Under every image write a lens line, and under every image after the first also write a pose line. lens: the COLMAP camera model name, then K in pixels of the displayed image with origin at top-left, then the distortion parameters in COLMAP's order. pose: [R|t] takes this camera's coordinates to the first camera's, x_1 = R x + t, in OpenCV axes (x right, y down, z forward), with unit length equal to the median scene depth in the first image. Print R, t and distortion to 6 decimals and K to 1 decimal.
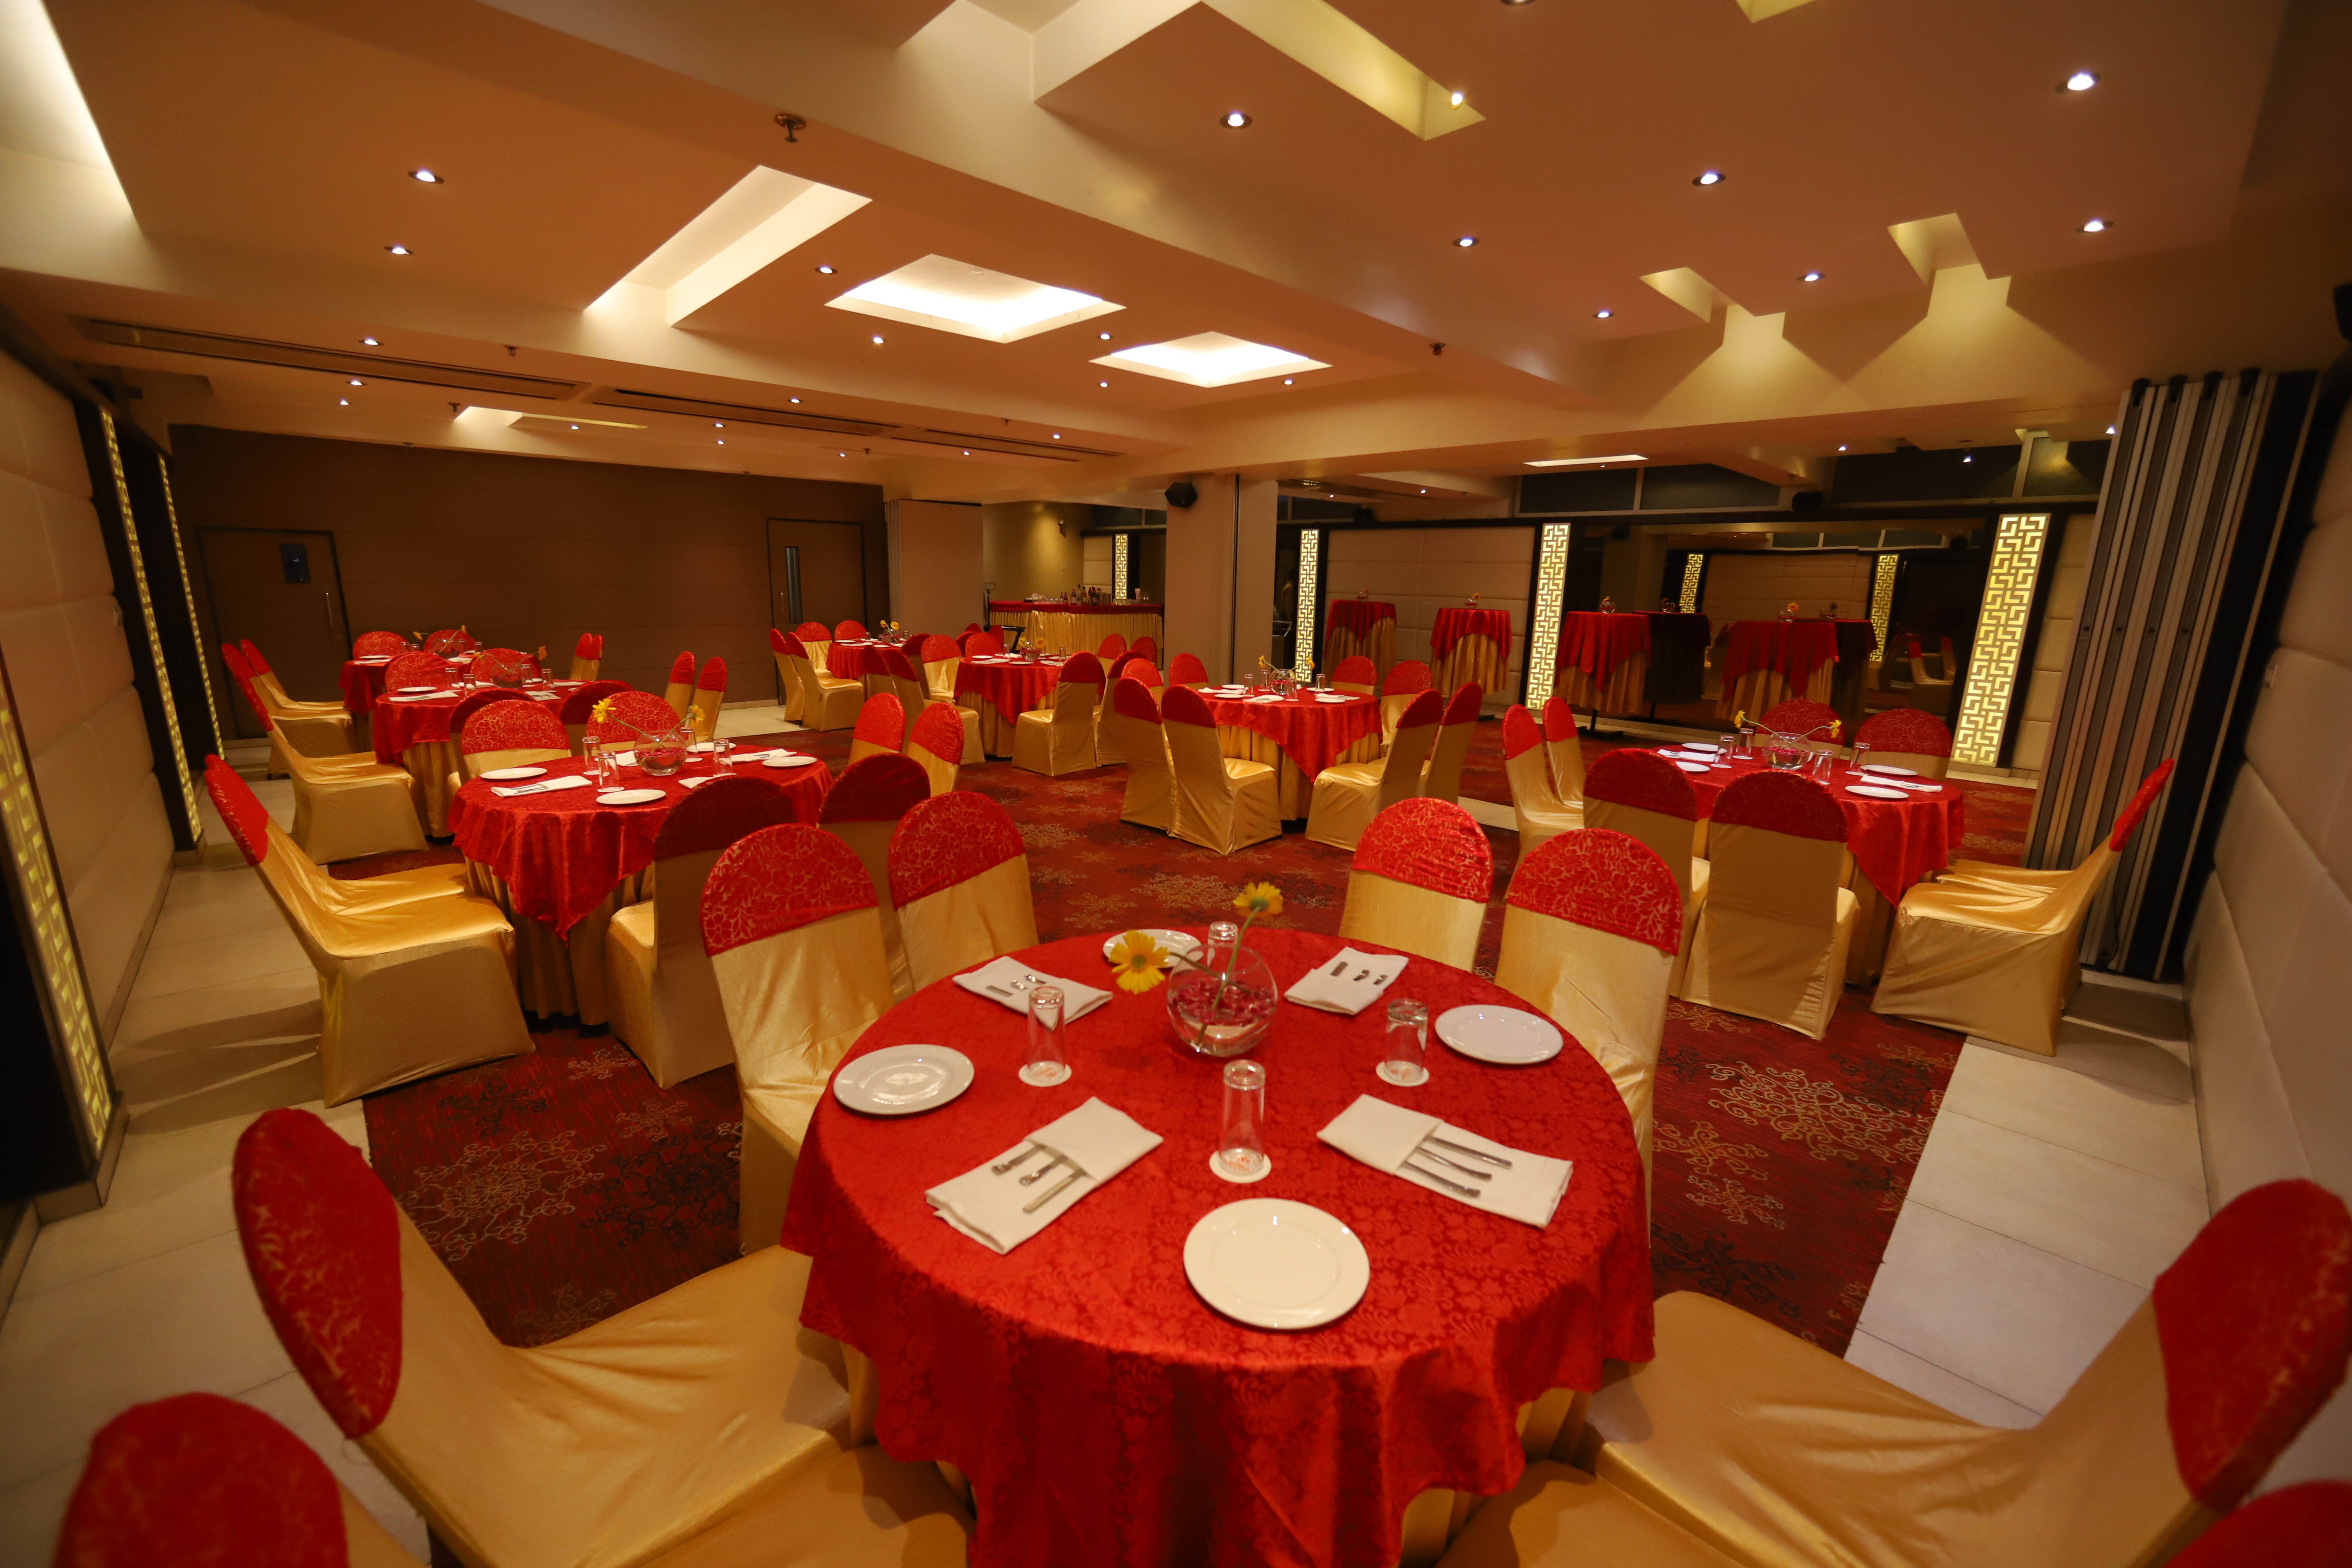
lens RADIAL K [[912.5, 0, 1176.0], [0, 912.5, 784.0], [0, 0, 1]] dist [-0.013592, 0.000040]
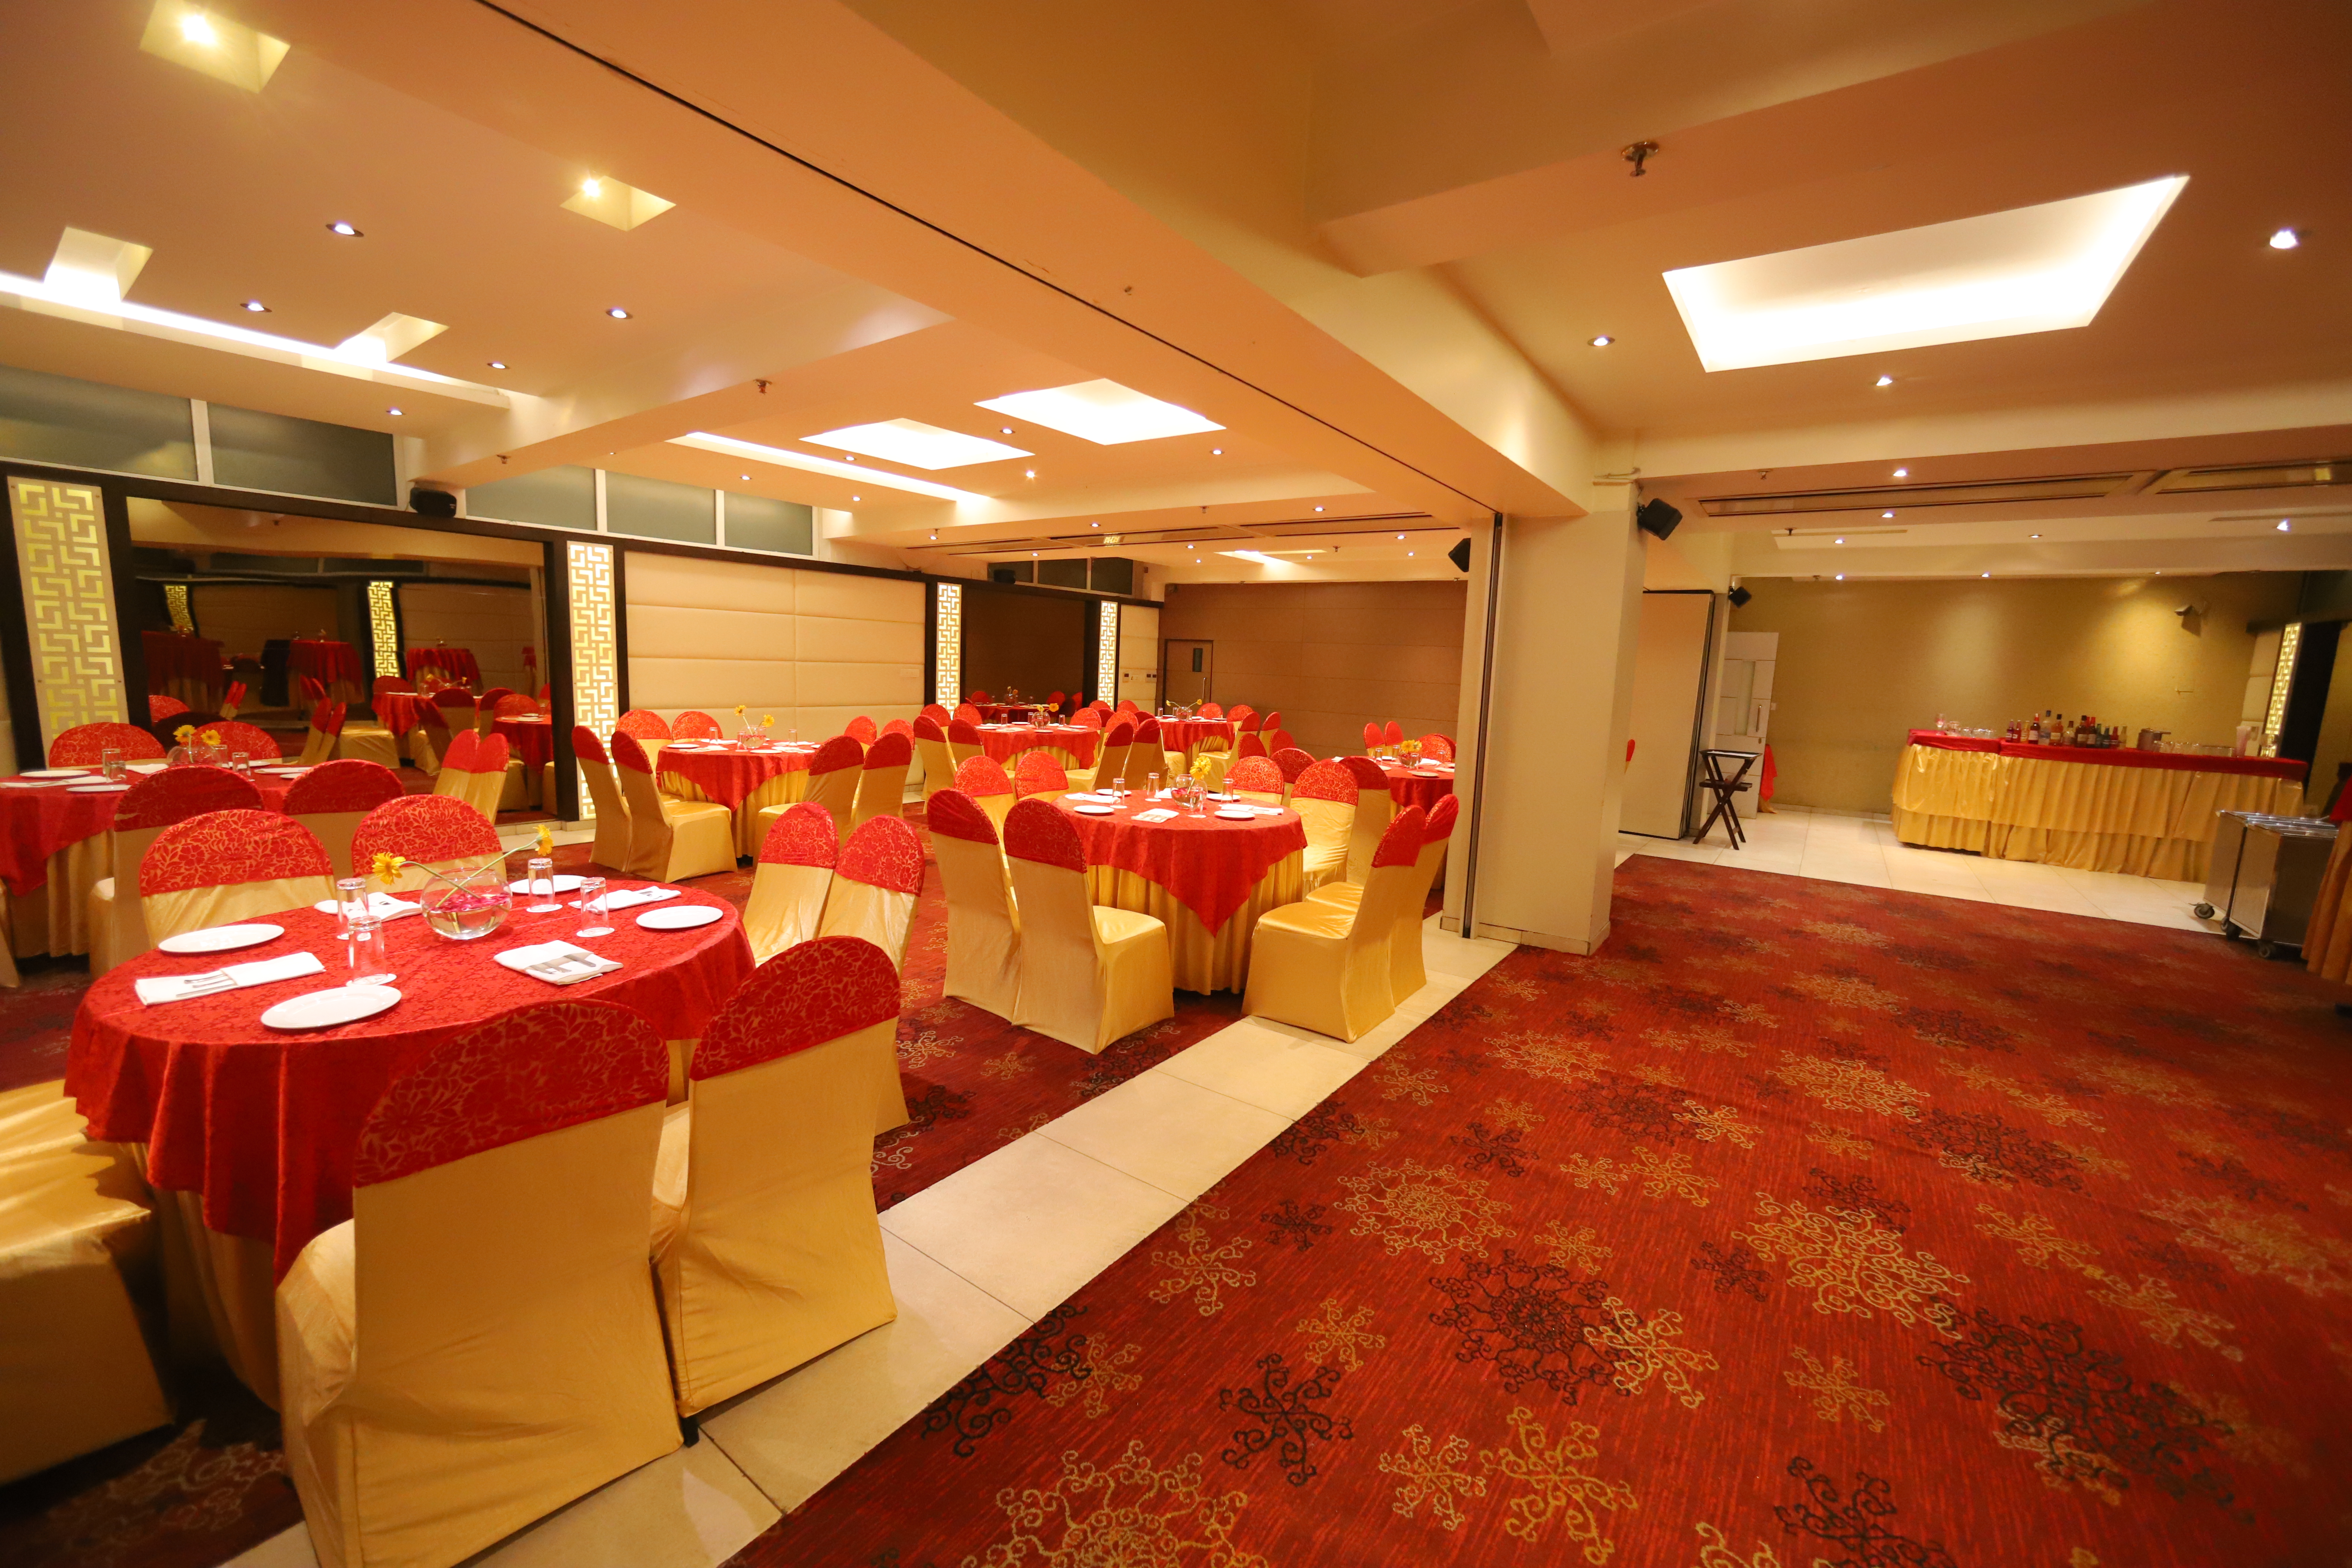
lens RADIAL K [[923.7, 0, 1176.0], [0, 923.7, 784.0], [0, 0, 1]] dist [-0.039200, 0.014031]
pose [[0.180451, 0.113988, -0.976957, 0.644439], [-0.251047, 0.965701, 0.066304, -0.125208], [0.951006, 0.233298, 0.202878, 0.643148]]
